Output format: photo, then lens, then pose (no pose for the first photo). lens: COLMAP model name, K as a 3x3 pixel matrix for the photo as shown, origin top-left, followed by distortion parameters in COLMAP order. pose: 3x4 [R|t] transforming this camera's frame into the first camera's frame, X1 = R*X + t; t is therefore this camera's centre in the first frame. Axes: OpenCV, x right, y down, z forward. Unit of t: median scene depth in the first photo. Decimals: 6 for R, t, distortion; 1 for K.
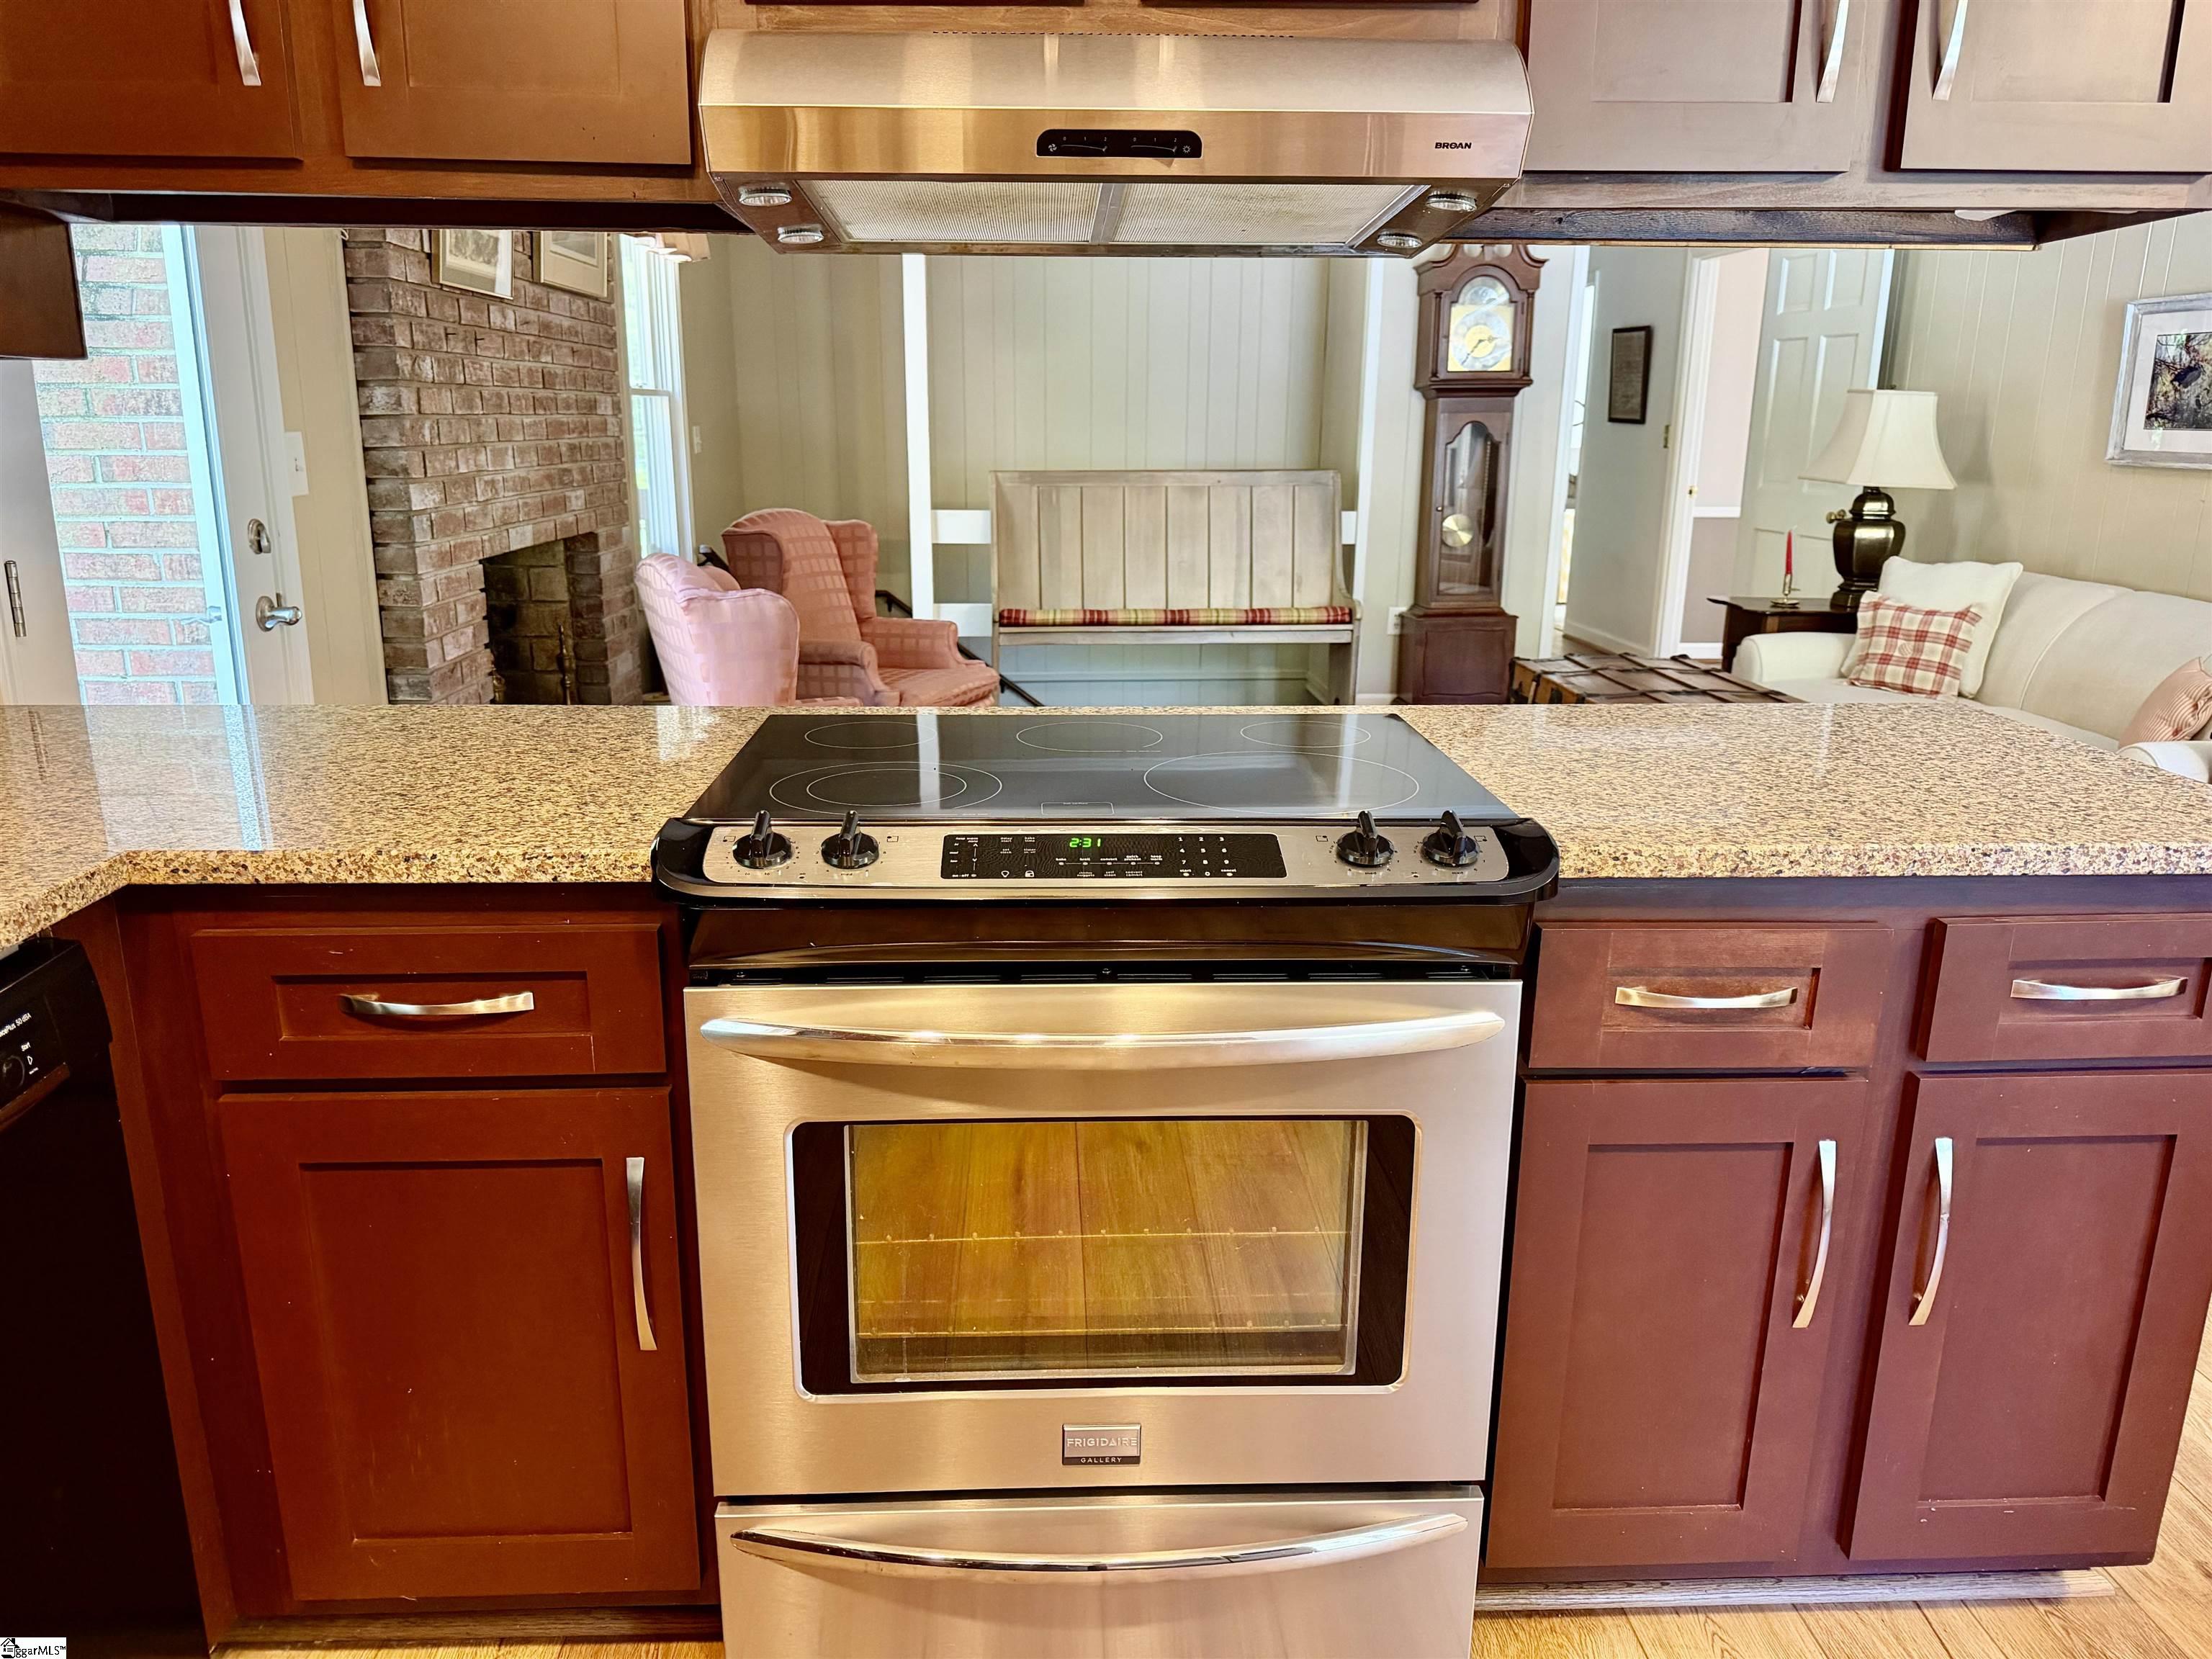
lens RADIAL K [[1593.8, 0, 1099.6], [0, 1593.8, 834.3], [0, 0, 1]] dist [0.042110, -0.028323]
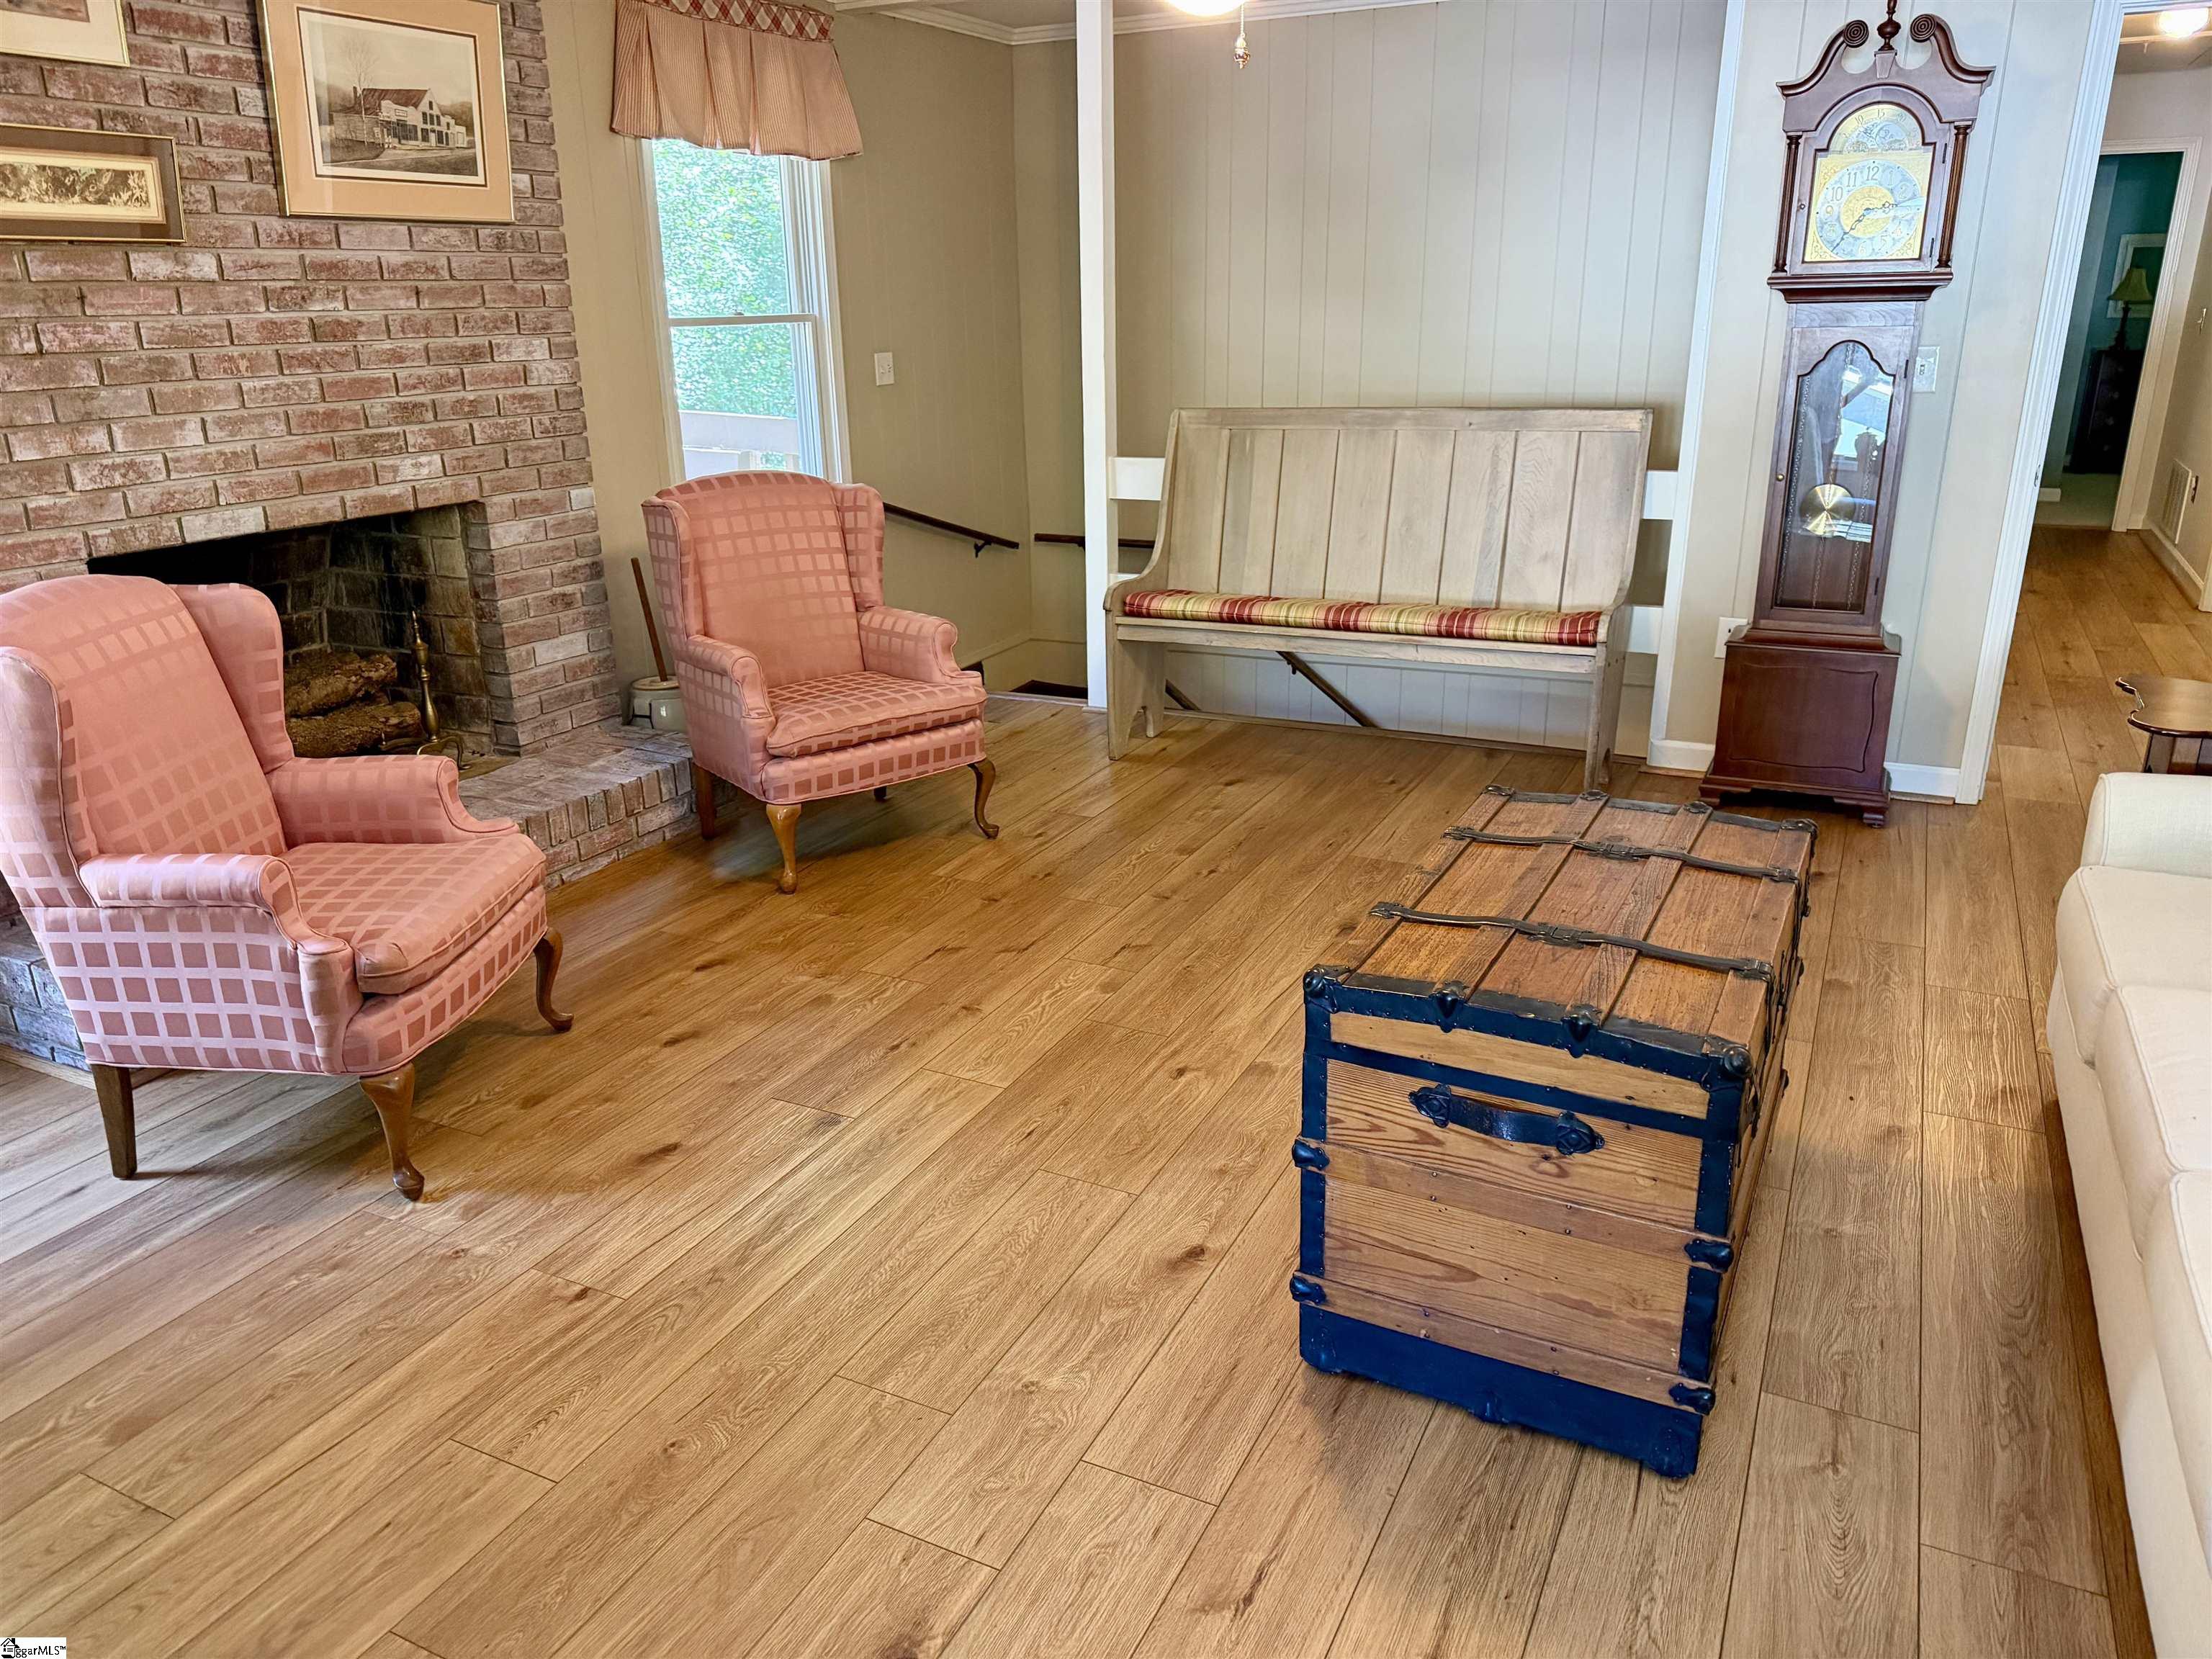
lens RADIAL K [[1593.8, 0, 1121.8], [0, 1593.8, 799.9], [0, 0, 1]] dist [0.042110, -0.028323]
pose [[0.875878, 0.129652, -0.464788, 0.310216], [-0.101185, 0.991161, 0.085802, -0.107060], [0.471804, -0.028122, 0.881255, 0.310154]]
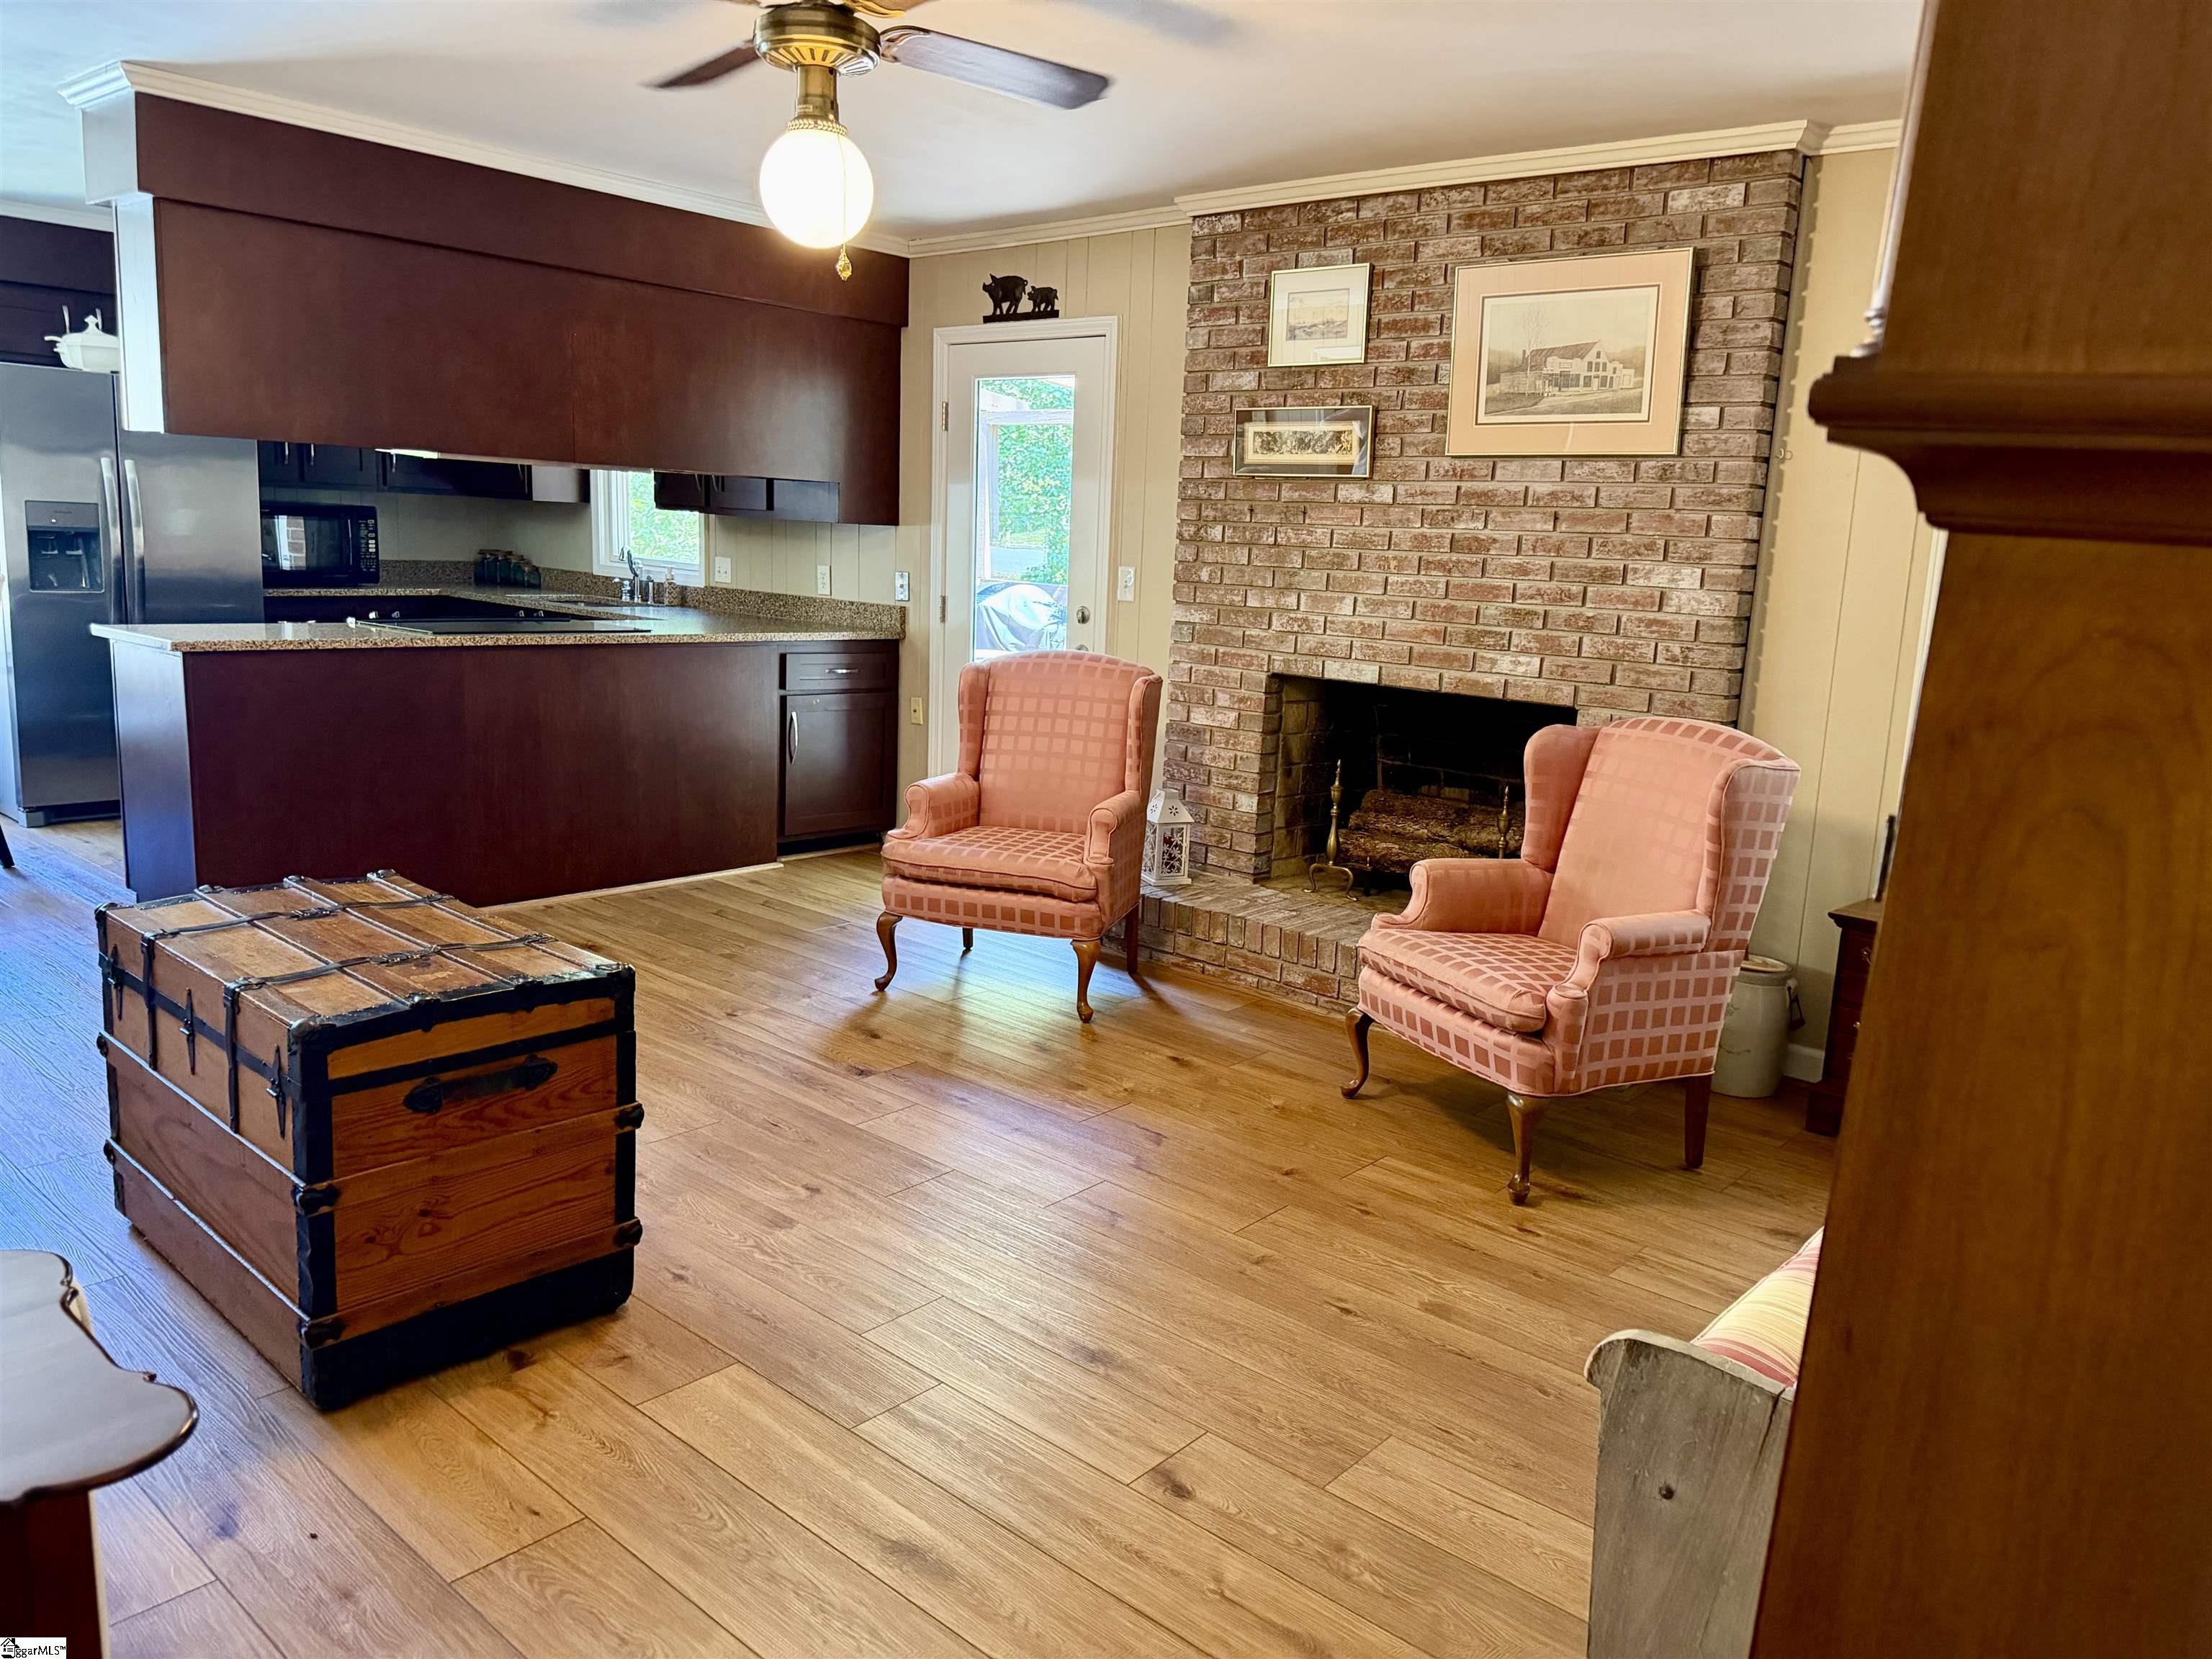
lens RADIAL K [[1593.8, 0, 1124.5], [0, 1593.8, 857.0], [0, 0, 1]] dist [0.042110, -0.028323]
pose [[-0.703216, 0.115219, -0.701579, 0.399317], [-0.217637, 0.904528, 0.366693, -0.302123], [0.676847, 0.410554, -0.611002, 1.096776]]
